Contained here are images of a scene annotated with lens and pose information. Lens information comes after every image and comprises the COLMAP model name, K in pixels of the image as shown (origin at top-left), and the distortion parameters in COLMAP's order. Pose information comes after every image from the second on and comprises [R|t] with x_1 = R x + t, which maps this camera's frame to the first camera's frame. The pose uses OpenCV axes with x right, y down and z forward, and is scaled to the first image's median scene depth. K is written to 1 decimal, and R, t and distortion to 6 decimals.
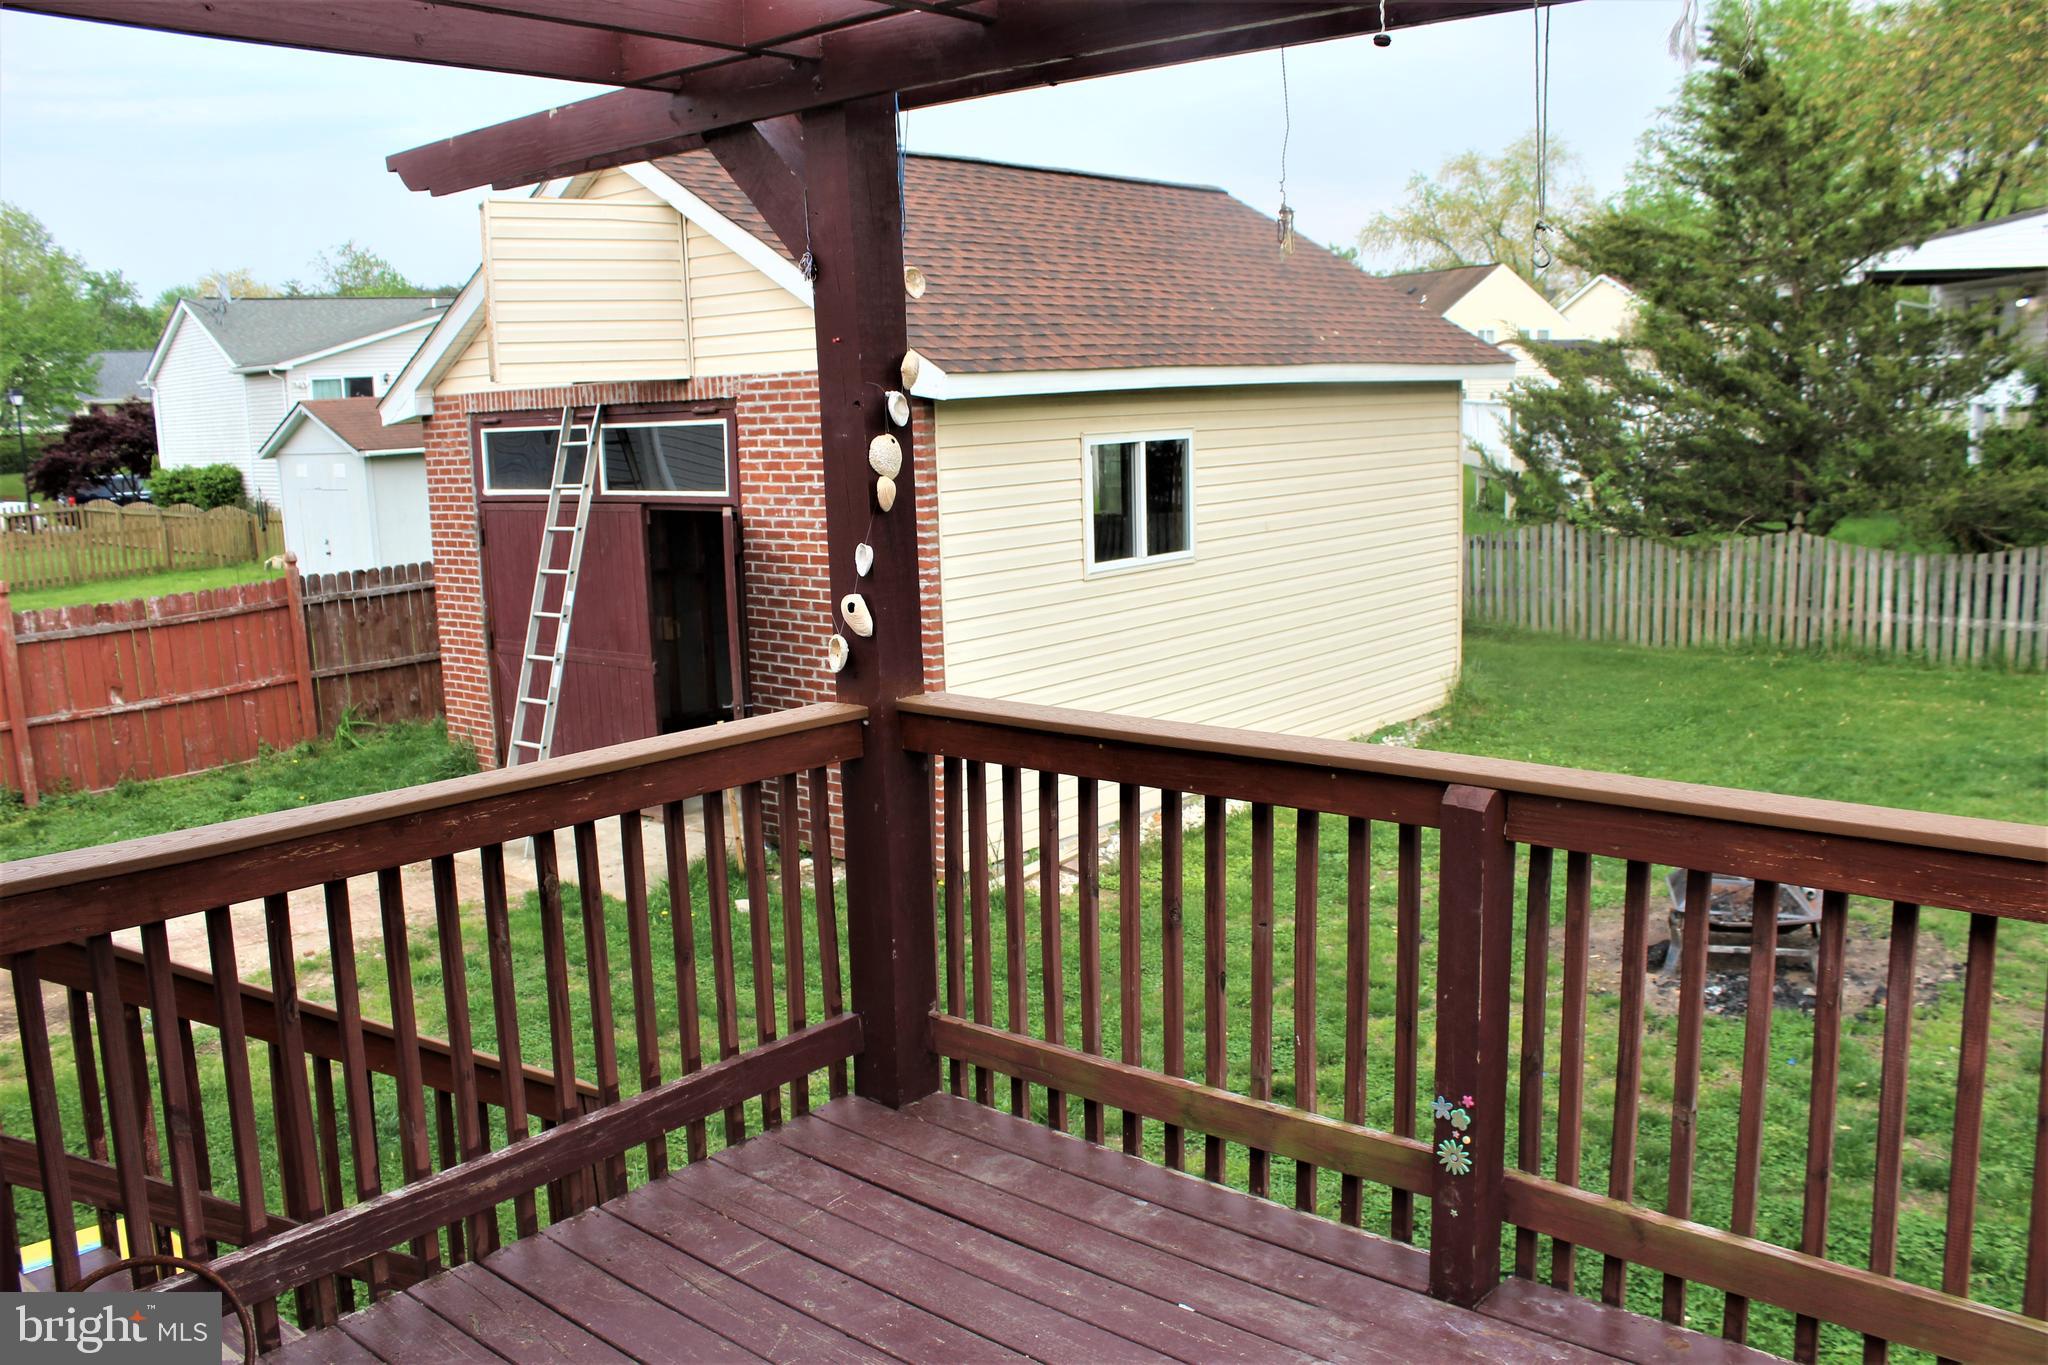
lens RADIAL K [[1669.3, 0, 1025.1], [0, 1669.3, 708.6], [0, 0, 1]] dist [-0.147374, 0.118068]
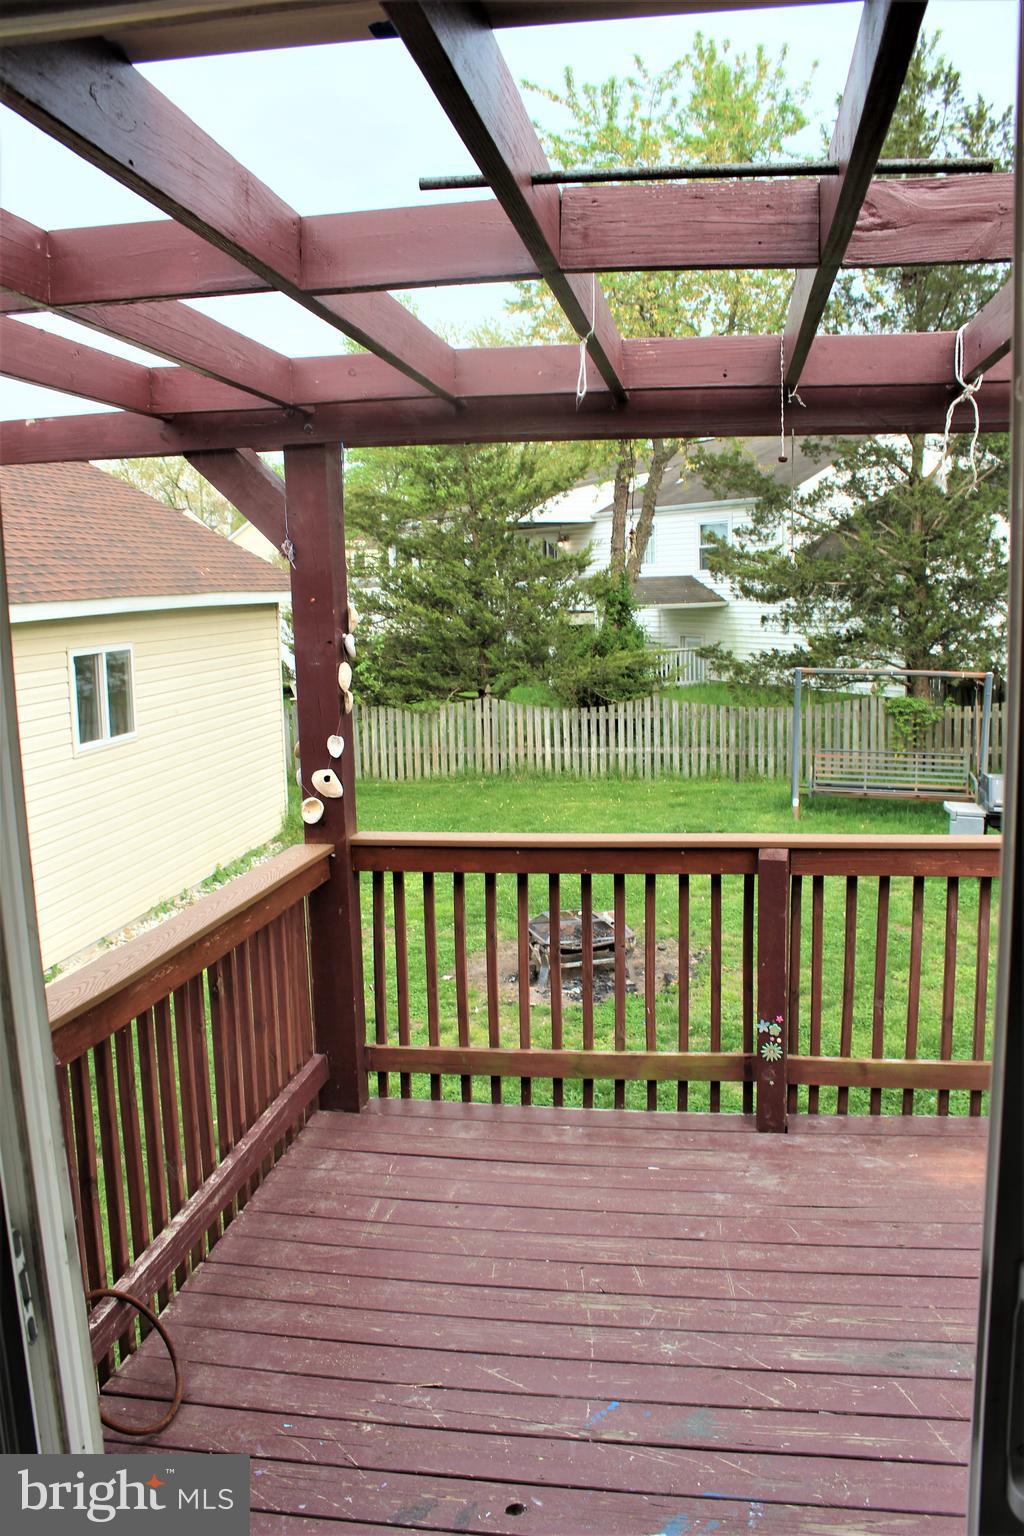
lens RADIAL K [[1252.0, 0, 520.9], [0, 1252.0, 811.2], [0, 0, 1]] dist [-0.147374, 0.118068]
pose [[0.852781, -0.078779, 0.516293, -0.115684], [0.090470, 0.995896, 0.002527, -0.004091], [-0.514373, 0.044554, 0.856408, -0.009769]]
